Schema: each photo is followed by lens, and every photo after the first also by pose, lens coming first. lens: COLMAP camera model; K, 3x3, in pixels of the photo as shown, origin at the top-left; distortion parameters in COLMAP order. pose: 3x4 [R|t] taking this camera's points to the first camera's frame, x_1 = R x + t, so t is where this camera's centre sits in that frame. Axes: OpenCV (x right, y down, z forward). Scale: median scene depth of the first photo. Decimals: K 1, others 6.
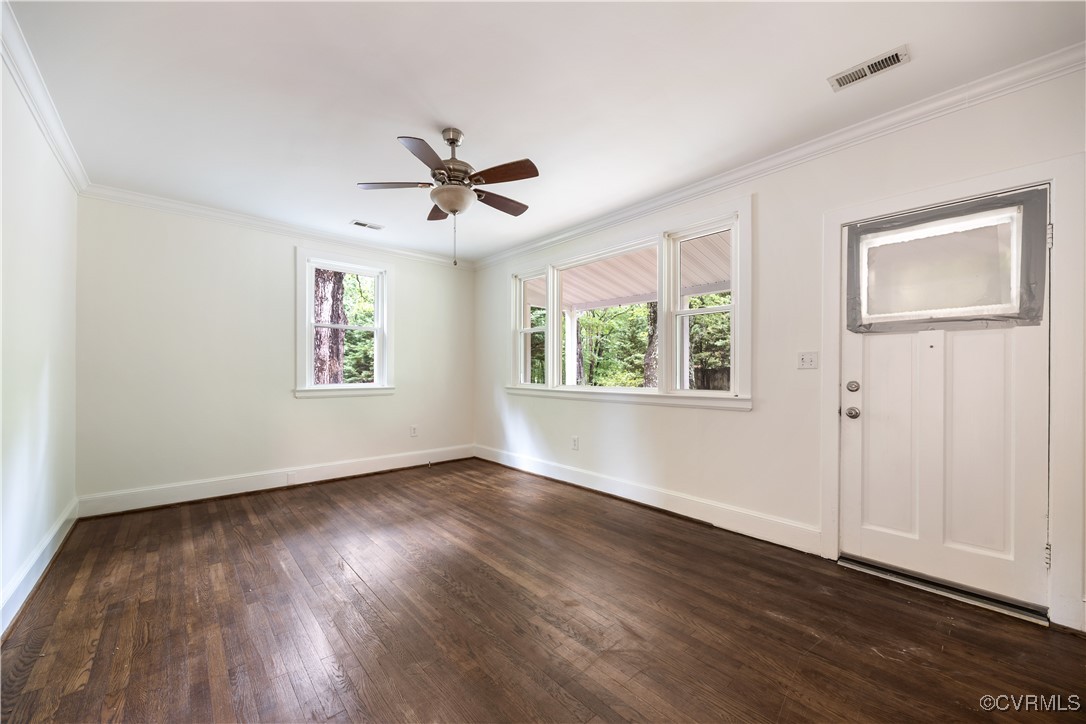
lens RADIAL K [[426.1, 0, 541.5], [0, 426.1, 372.4], [0, 0, 1]] dist [0.011588, 0.000141]
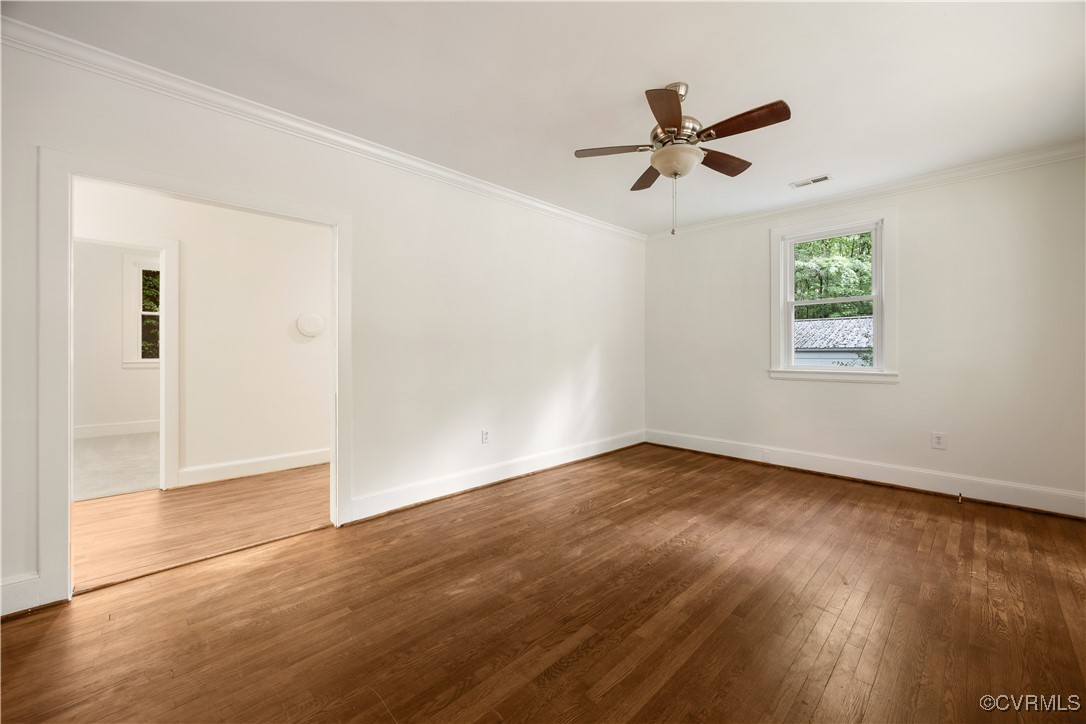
lens RADIAL K [[426.1, 0, 539.8], [0, 426.1, 353.9], [0, 0, 1]] dist [0.011588, 0.000141]
pose [[0.039392, 0.001488, -0.999223, 0.423266], [0.001128, 0.999998, 0.001534, -0.000788], [0.999223, -0.001188, 0.039390, 0.416081]]
